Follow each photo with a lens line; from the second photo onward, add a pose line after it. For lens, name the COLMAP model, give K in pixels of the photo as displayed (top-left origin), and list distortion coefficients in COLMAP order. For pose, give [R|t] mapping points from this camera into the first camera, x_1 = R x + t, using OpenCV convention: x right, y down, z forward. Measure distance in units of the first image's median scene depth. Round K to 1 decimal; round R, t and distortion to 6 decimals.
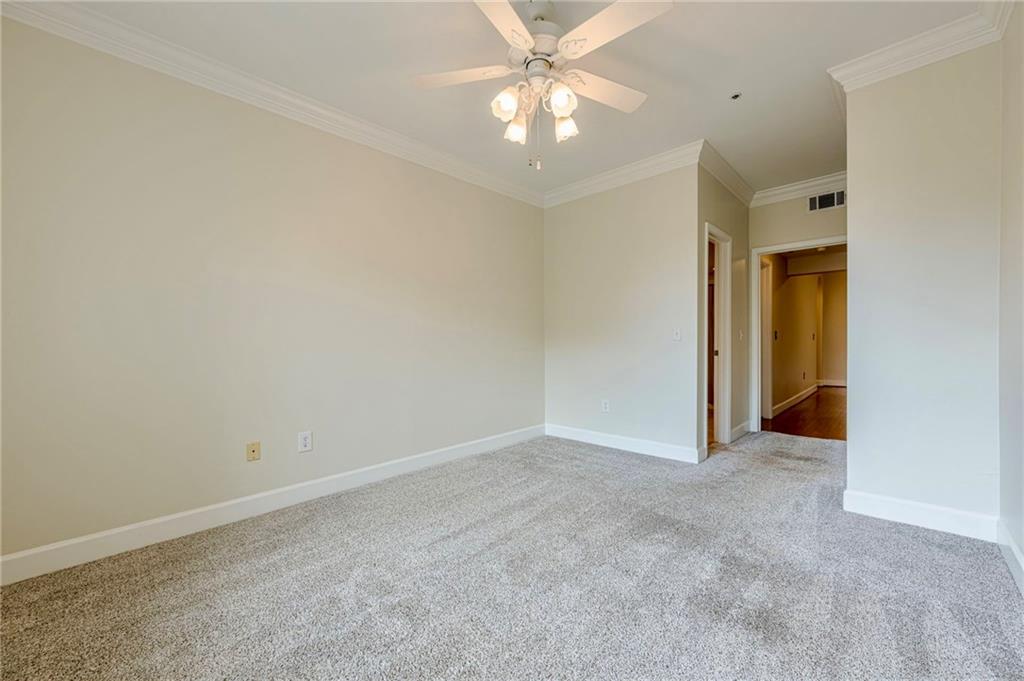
lens RADIAL K [[416.3, 0, 512.1], [0, 416.3, 344.6], [0, 0, 1]] dist [0.000975, -0.000071]
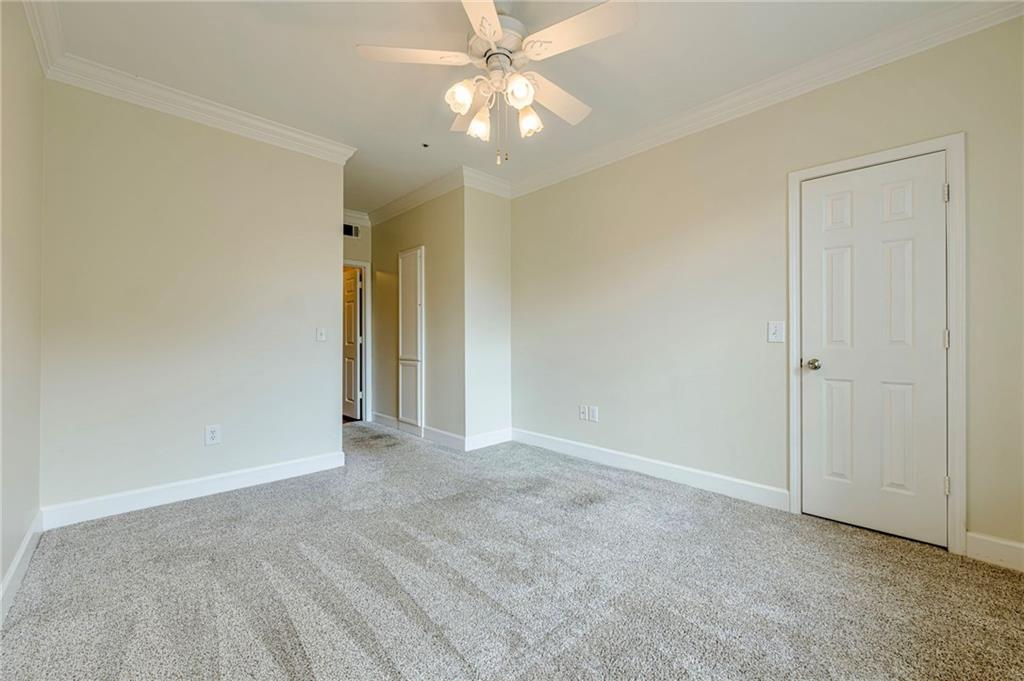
lens RADIAL K [[416.3, 0, 512.1], [0, 416.3, 344.6], [0, 0, 1]] dist [0.000975, -0.000071]
pose [[-0.004749, 0.002730, 0.999985, -0.773486], [-0.000810, 0.999996, -0.002734, -0.001194], [-0.999988, -0.000823, -0.004747, 0.836352]]
